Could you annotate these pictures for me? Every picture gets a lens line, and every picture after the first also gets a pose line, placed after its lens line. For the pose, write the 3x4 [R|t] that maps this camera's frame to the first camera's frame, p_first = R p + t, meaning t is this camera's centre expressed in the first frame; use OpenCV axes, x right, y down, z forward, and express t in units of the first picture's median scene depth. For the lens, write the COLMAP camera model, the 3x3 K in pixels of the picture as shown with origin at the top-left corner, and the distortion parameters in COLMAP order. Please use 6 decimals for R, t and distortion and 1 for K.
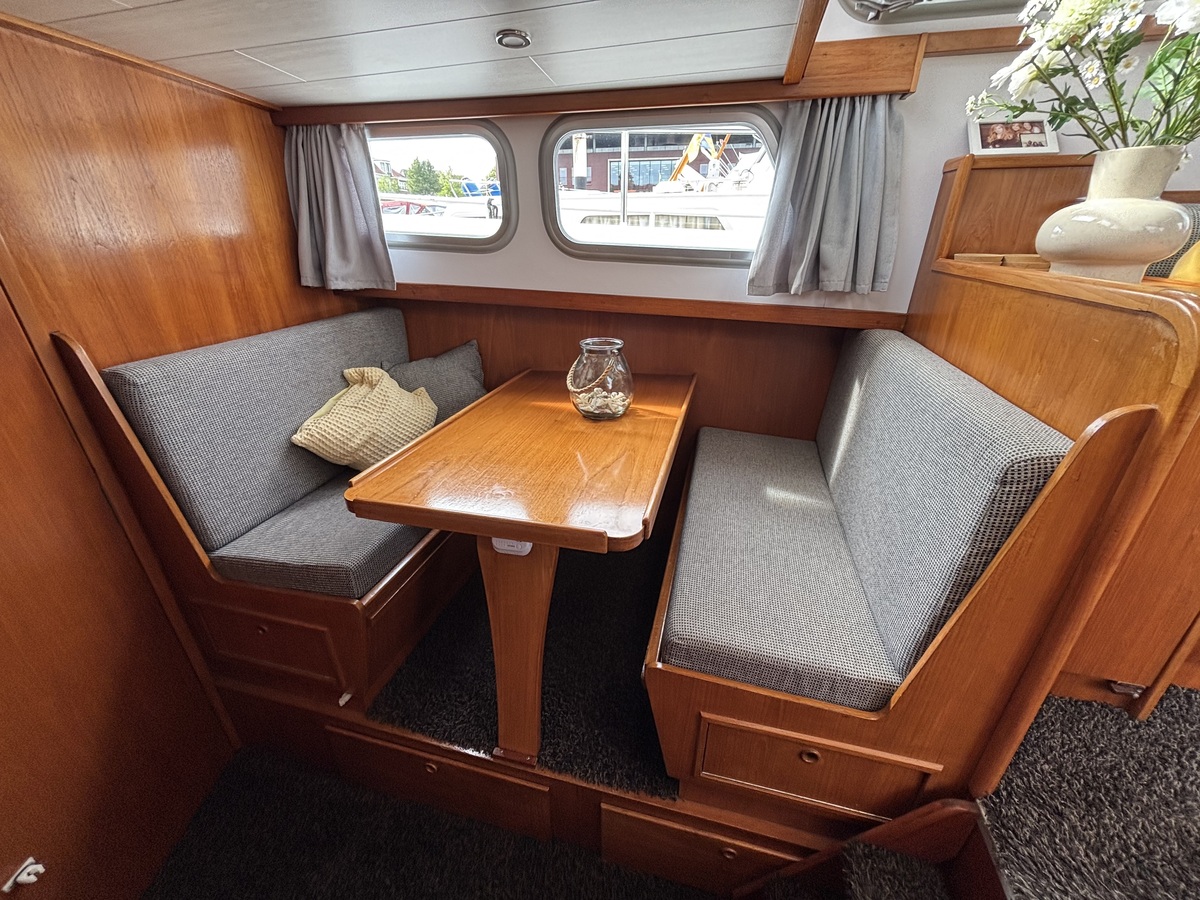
lens RADIAL K [[479.4, 0, 596.8], [0, 479.4, 449.5], [0, 0, 1]] dist [-0.000350, 0.001275]
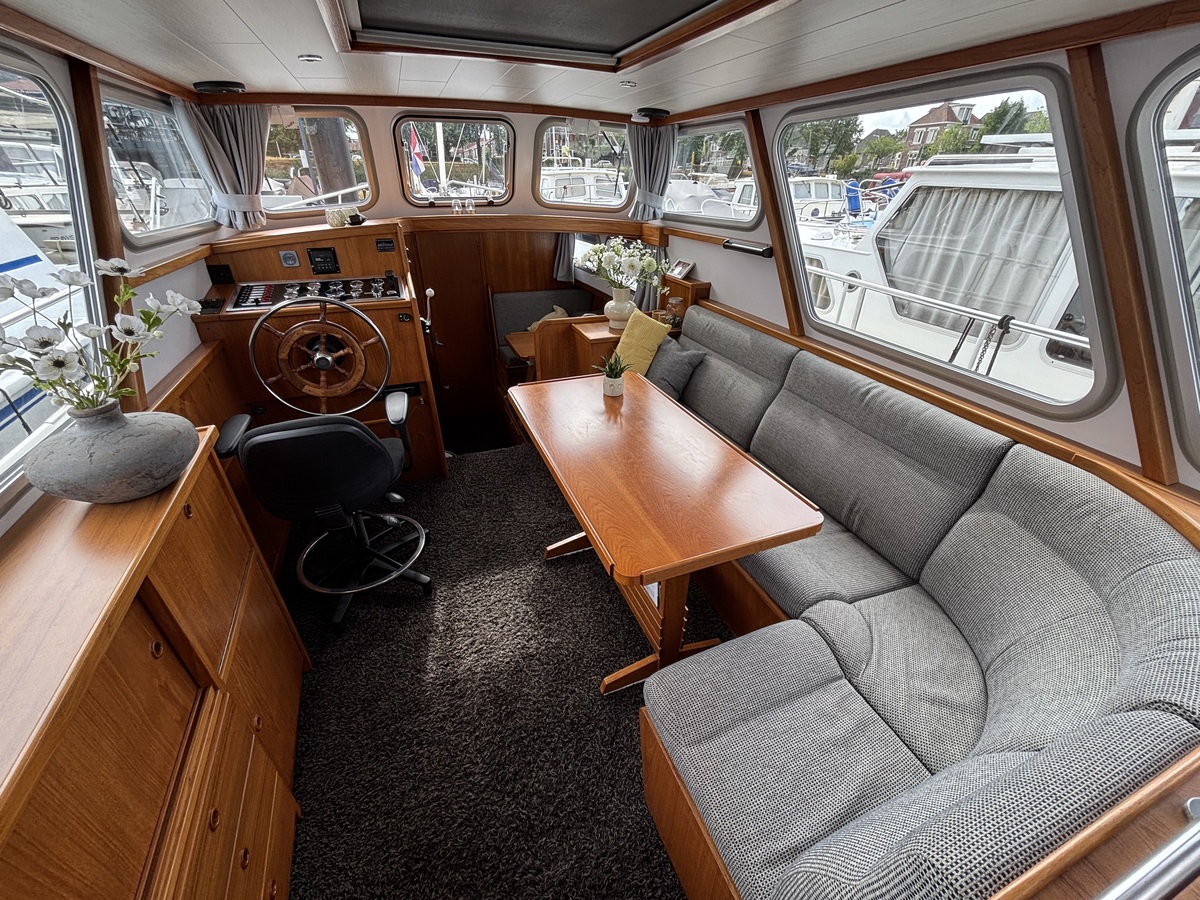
lens RADIAL K [[479.4, 0, 599.2], [0, 479.4, 453.4], [0, 0, 1]] dist [-0.000350, 0.001275]
pose [[0.597506, 0.403938, -0.692691, 2.264014], [-0.342377, 0.909665, 0.235135, -0.154856], [0.725096, 0.096667, 0.681829, -0.799144]]
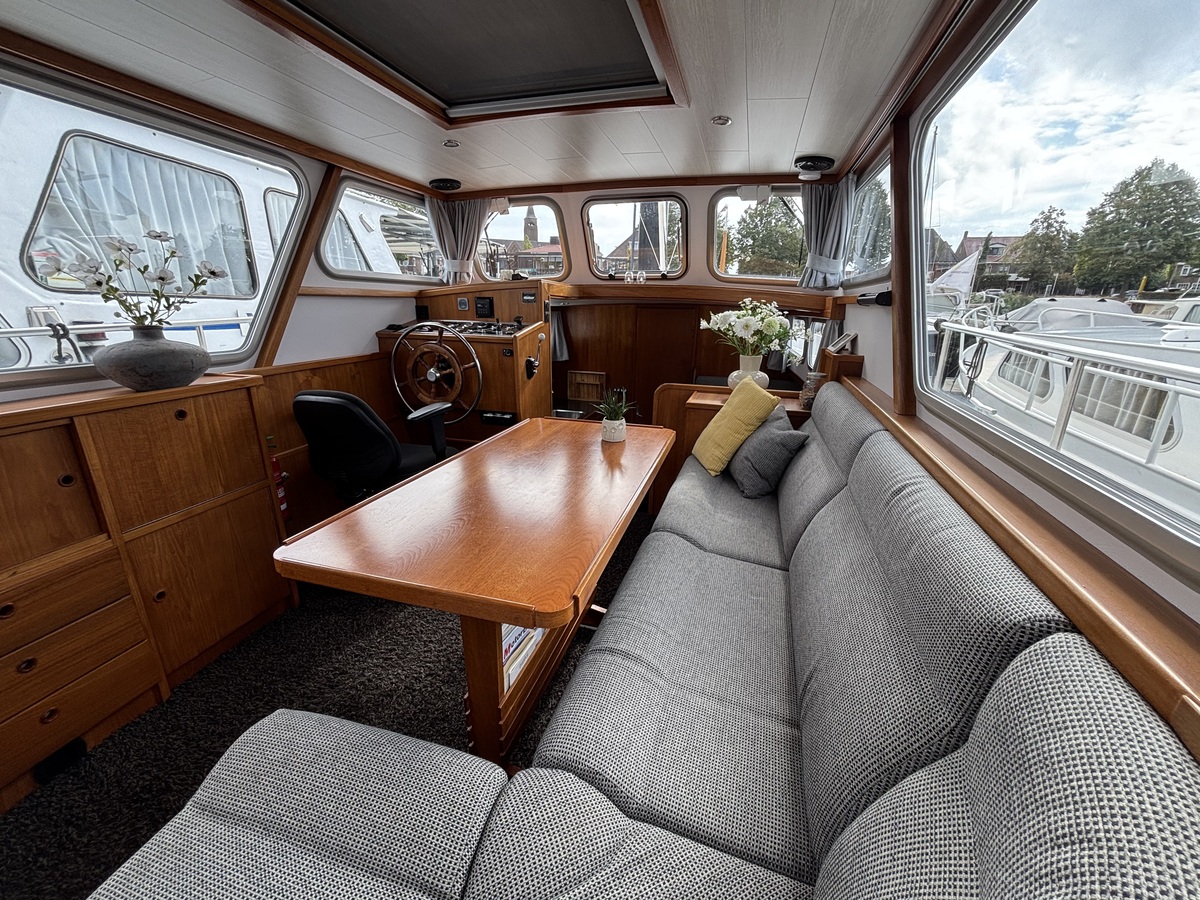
lens RADIAL K [[479.4, 0, 606.2], [0, 479.4, 454.8], [0, 0, 1]] dist [-0.000350, 0.001275]
pose [[-0.020793, 0.299310, -0.953929, 2.399655], [-0.432448, 0.857569, 0.278502, -0.297033], [0.901419, 0.418316, 0.111605, 0.068163]]
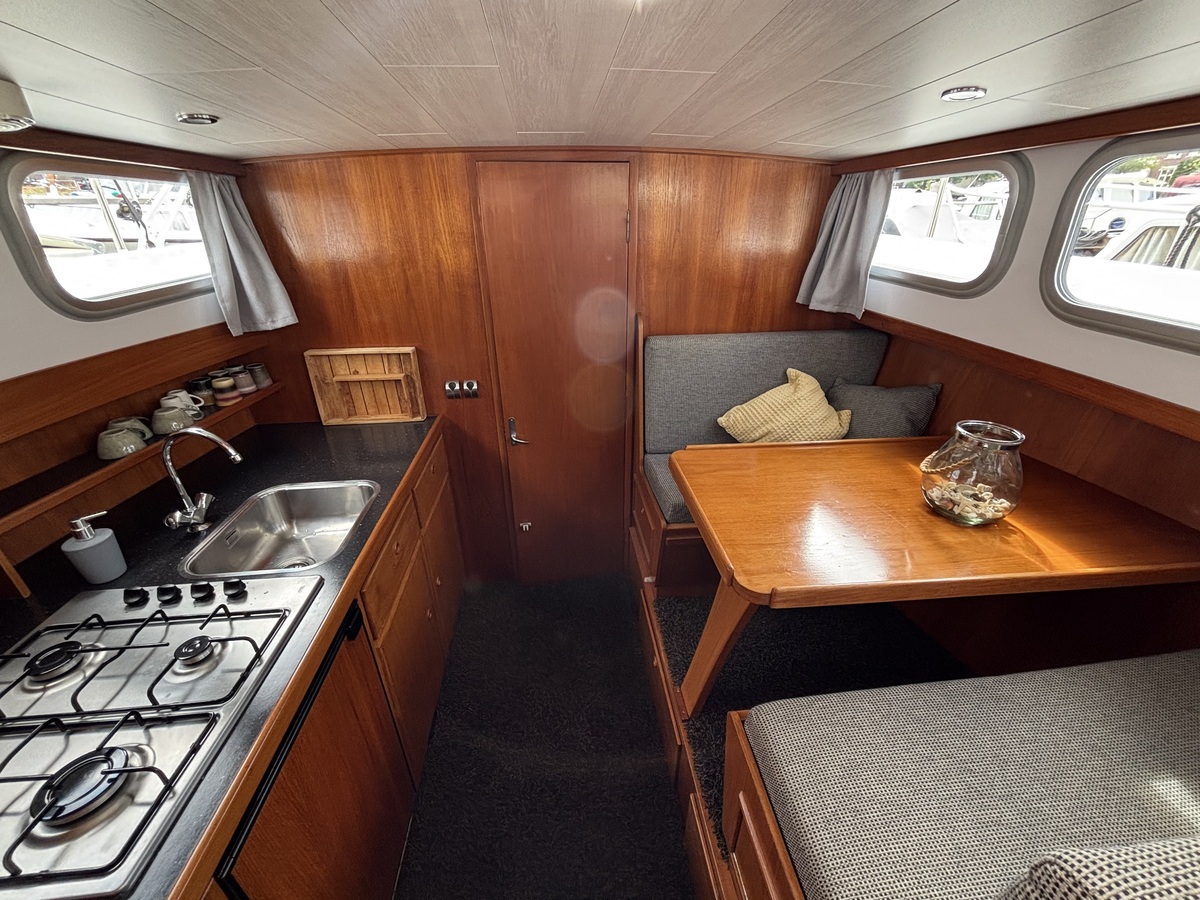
lens RADIAL K [[479.4, 0, 603.2], [0, 479.4, 447.0], [0, 0, 1]] dist [-0.000350, 0.001275]
pose [[0.359515, 0.406348, -0.840018, 0.439859], [-0.387211, 0.884009, 0.261908, -0.154900], [0.849009, 0.231105, 0.475157, 0.078013]]
